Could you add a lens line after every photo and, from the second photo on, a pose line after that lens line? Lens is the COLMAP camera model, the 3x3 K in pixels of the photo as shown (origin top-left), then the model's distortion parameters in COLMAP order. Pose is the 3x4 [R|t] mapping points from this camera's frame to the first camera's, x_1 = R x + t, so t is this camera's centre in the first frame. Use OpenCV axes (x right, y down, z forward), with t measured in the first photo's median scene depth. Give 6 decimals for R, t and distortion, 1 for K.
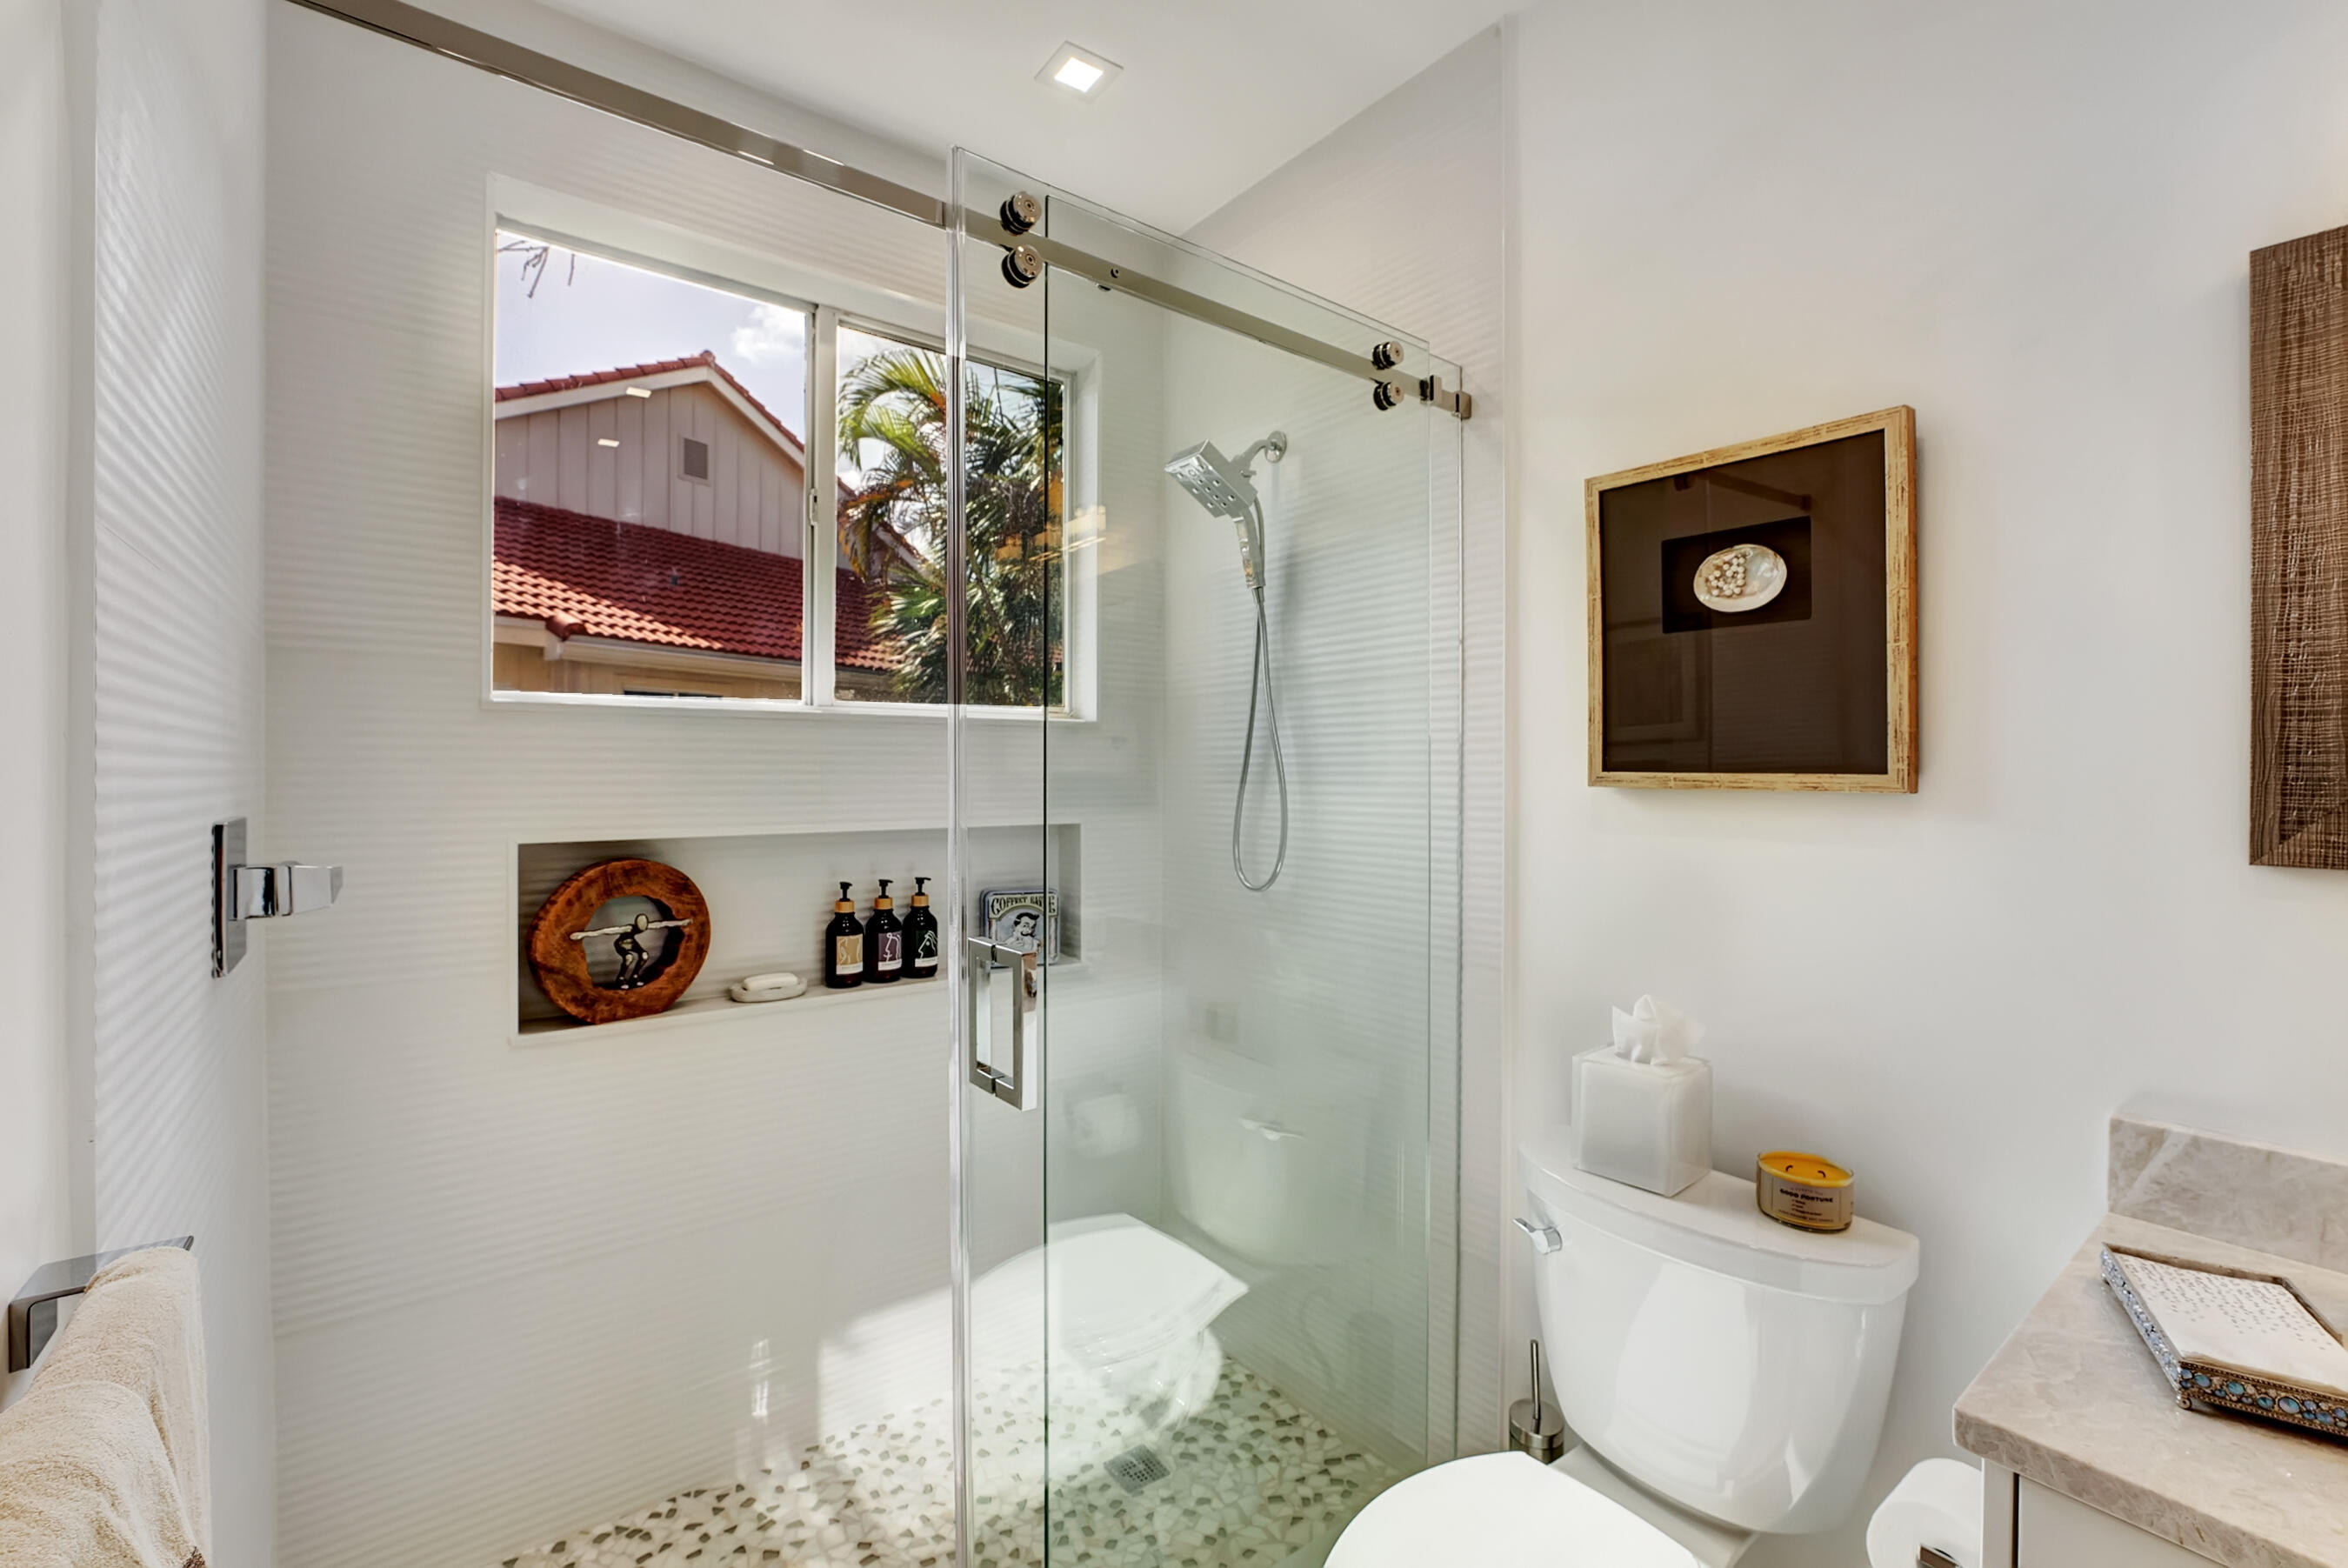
lens RADIAL K [[1011.1, 0, 1185.0], [0, 1011.1, 778.8], [0, 0, 1]] dist [-0.037332, 0.000028]
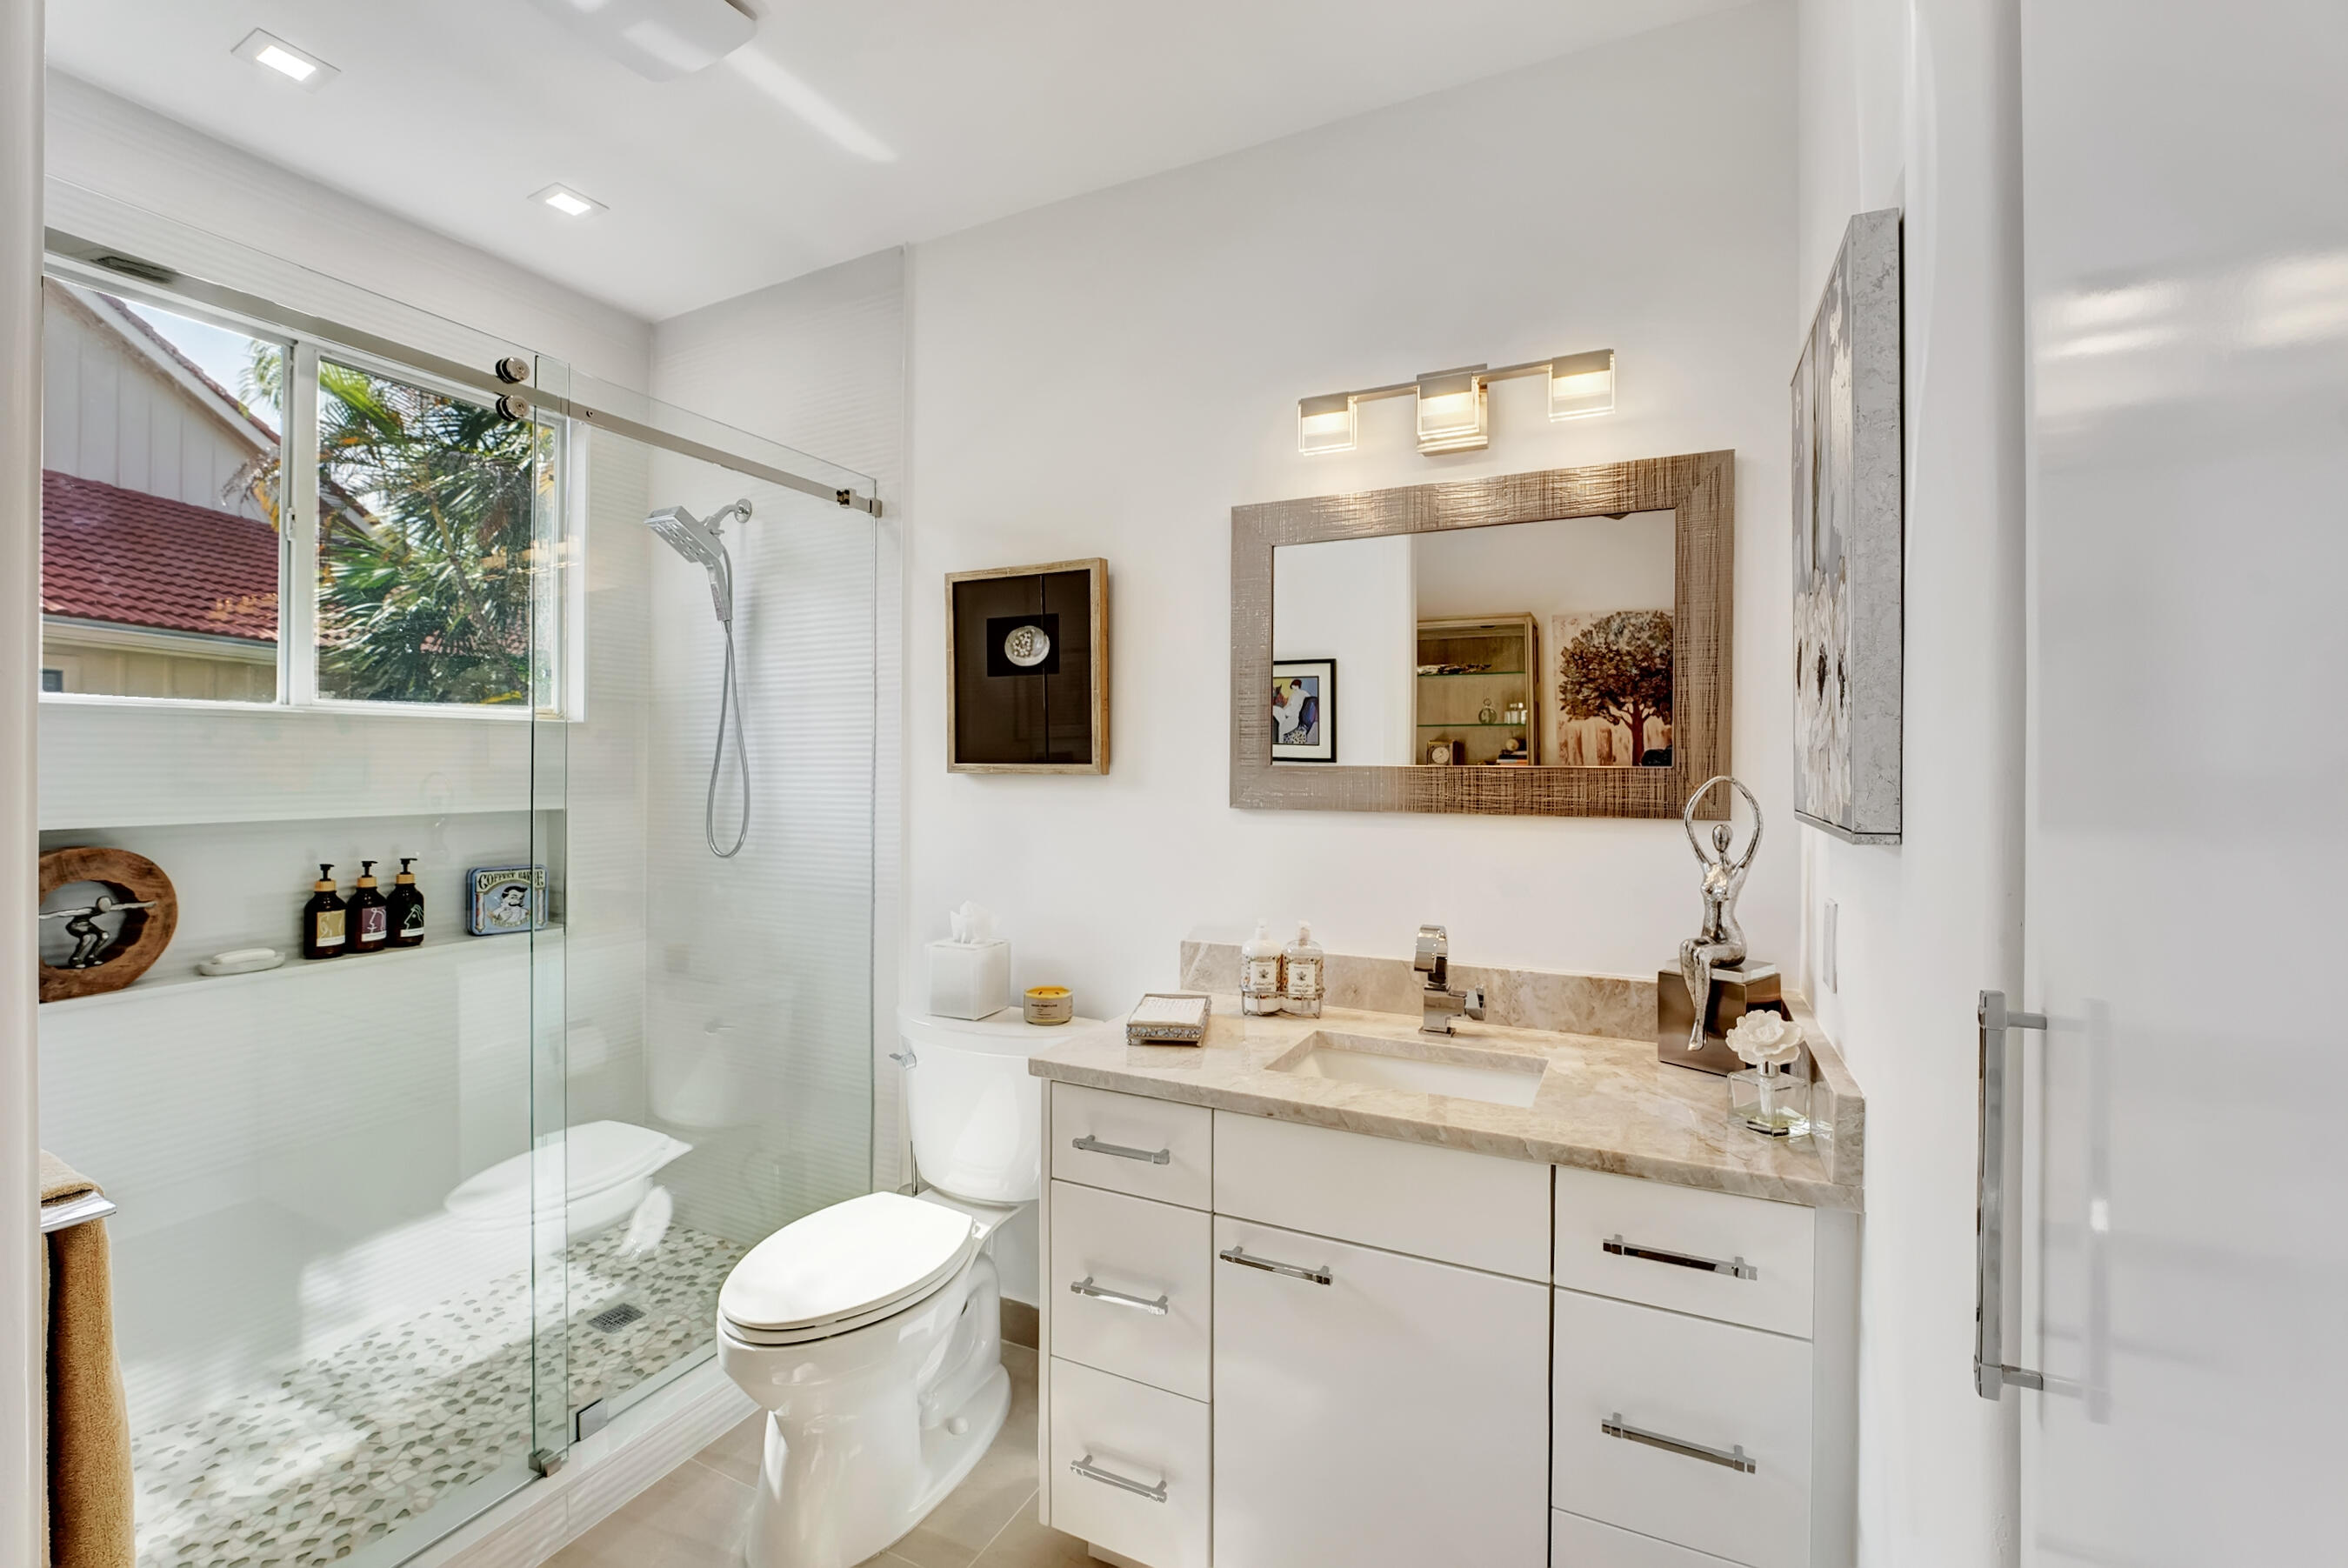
lens RADIAL K [[964.0, 0, 1163.4], [0, 964.0, 752.6], [0, 0, 1]] dist [-0.022888, -0.000277]
pose [[0.902844, 0.000827, 0.429967, 0.055089], [0.007069, 0.999834, -0.016766, 0.002554], [-0.429910, 0.018176, 0.902689, -0.375389]]
